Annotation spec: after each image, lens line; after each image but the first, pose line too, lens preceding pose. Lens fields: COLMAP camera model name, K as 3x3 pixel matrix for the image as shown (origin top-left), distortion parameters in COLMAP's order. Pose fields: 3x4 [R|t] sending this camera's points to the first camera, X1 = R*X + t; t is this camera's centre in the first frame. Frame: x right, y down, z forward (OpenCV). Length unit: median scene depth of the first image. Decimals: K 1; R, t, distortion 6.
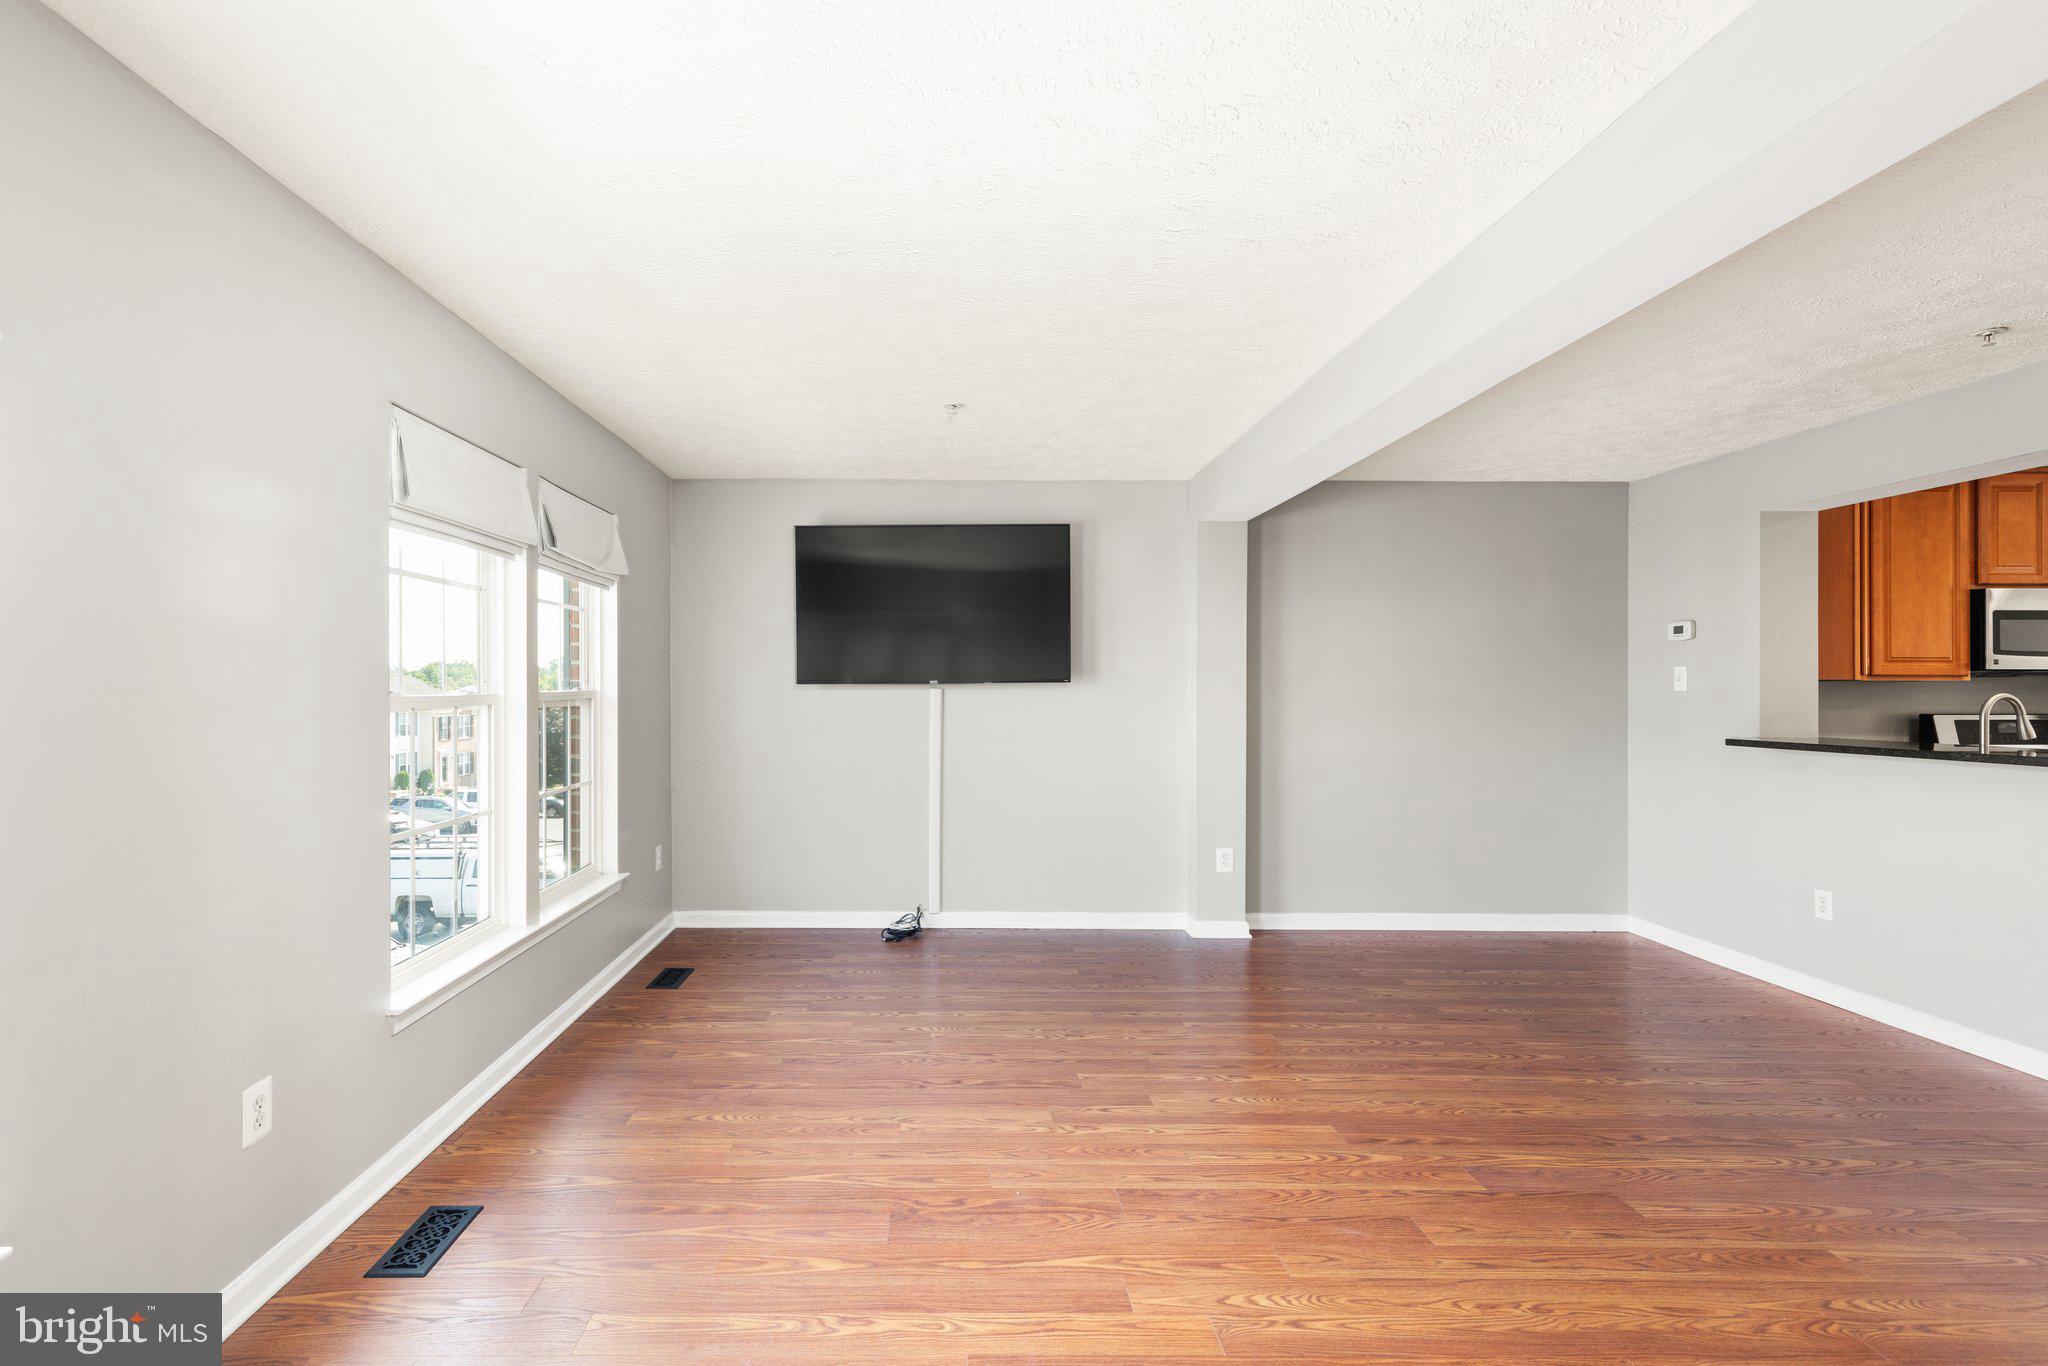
lens RADIAL K [[945.1, 0, 1016.8], [0, 945.1, 693.9], [0, 0, 1]] dist [0.003935, -0.000181]
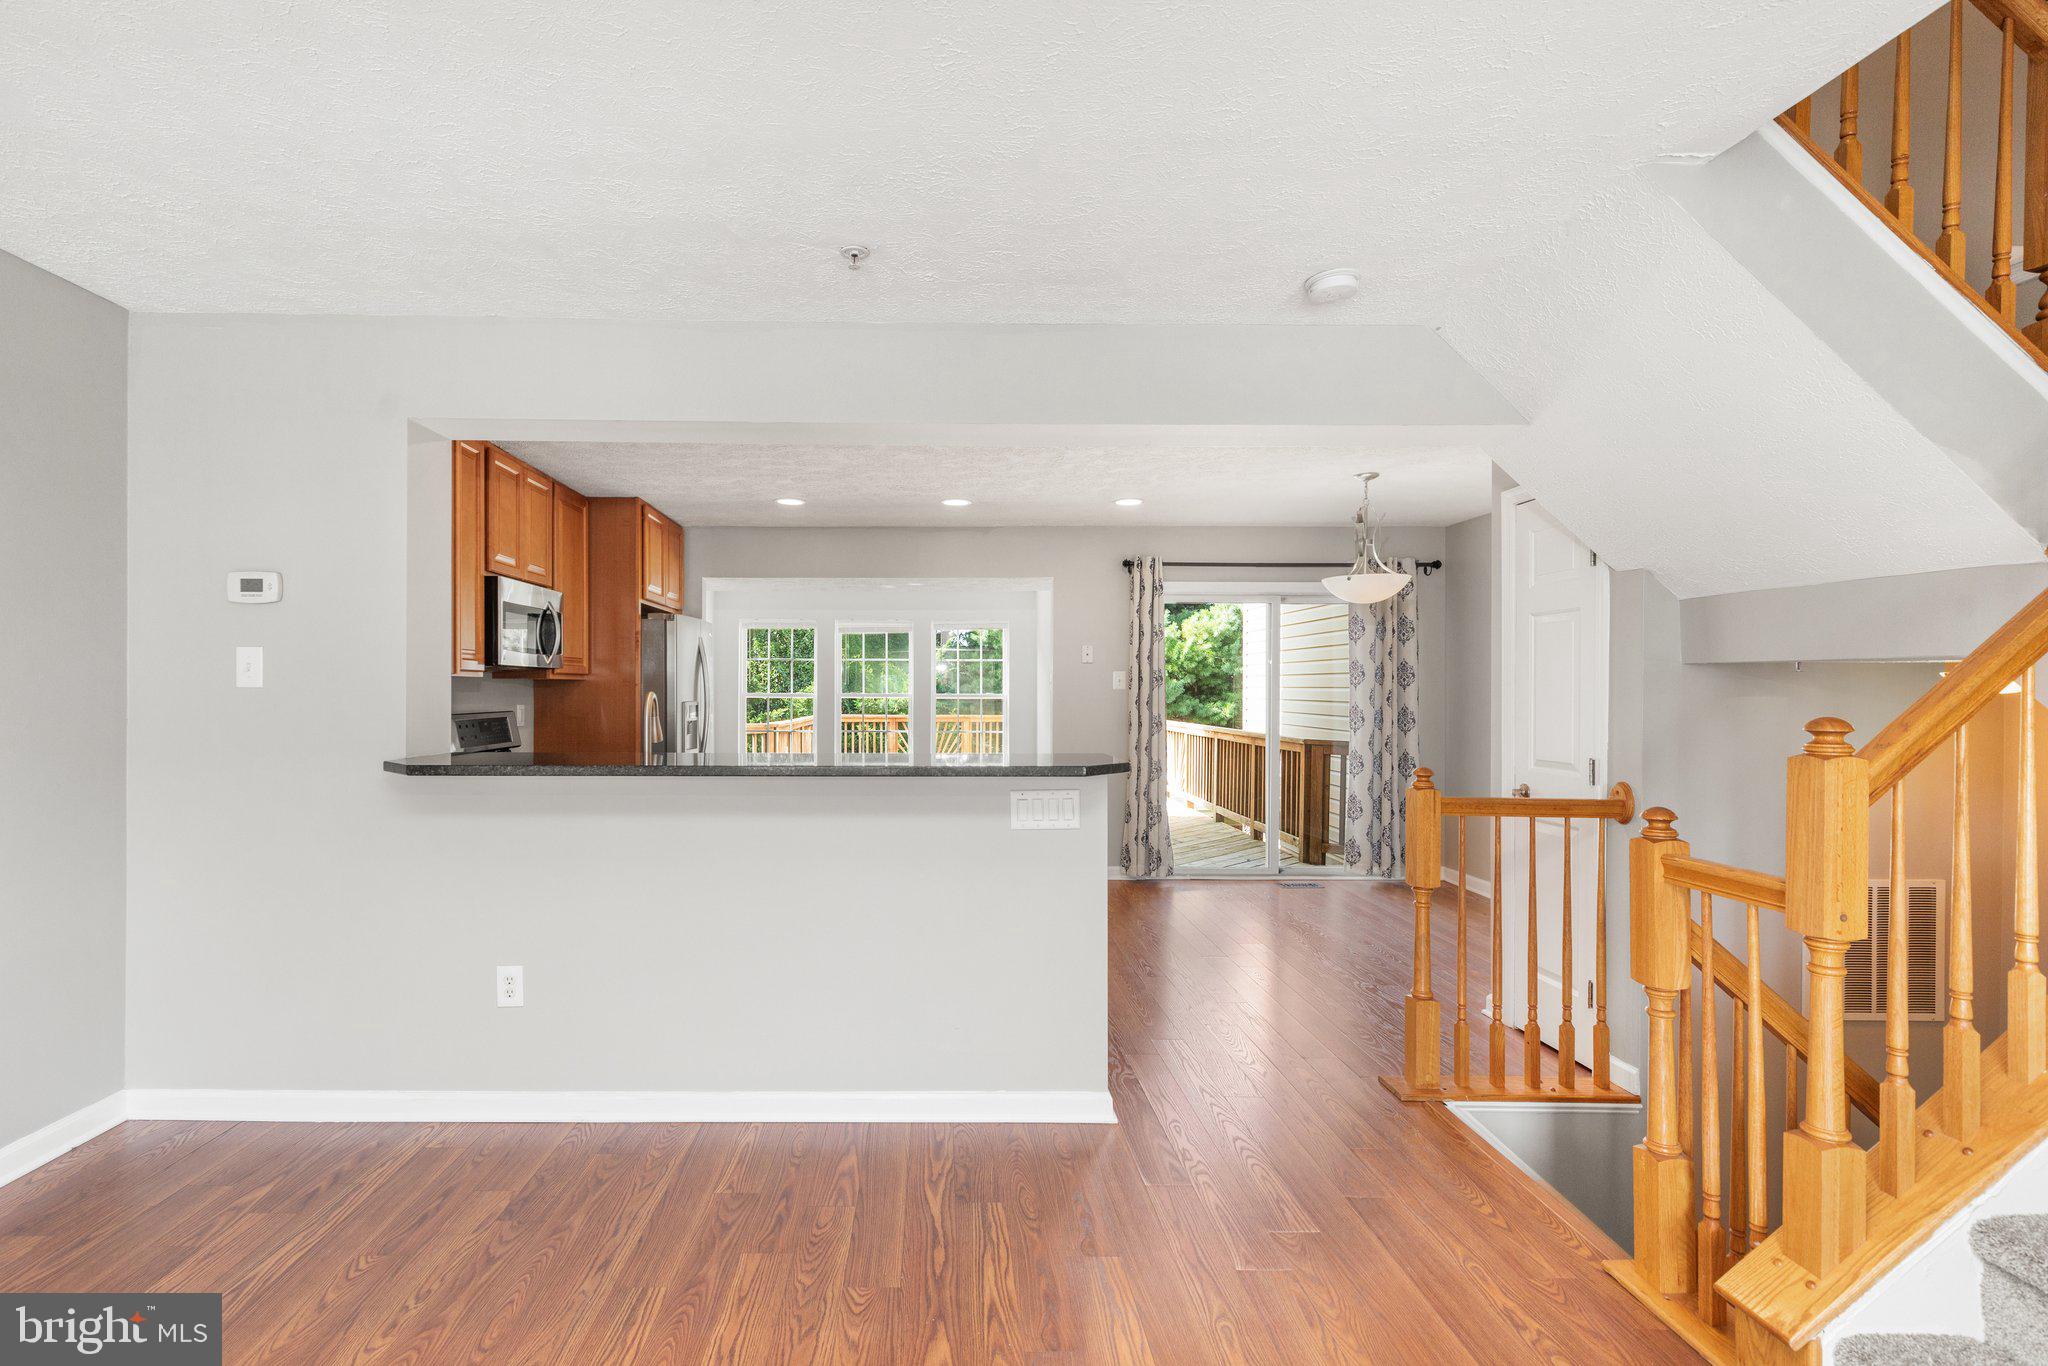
lens RADIAL K [[947.7, 0, 950.0], [0, 947.7, 690.8], [0, 0, 1]] dist [0.002088, 0.000226]
pose [[0.052485, 0.000548, 0.998622, 0.147338], [-0.003965, 0.999992, -0.000341, -0.002938], [-0.998614, -0.003942, 0.052487, 0.624960]]
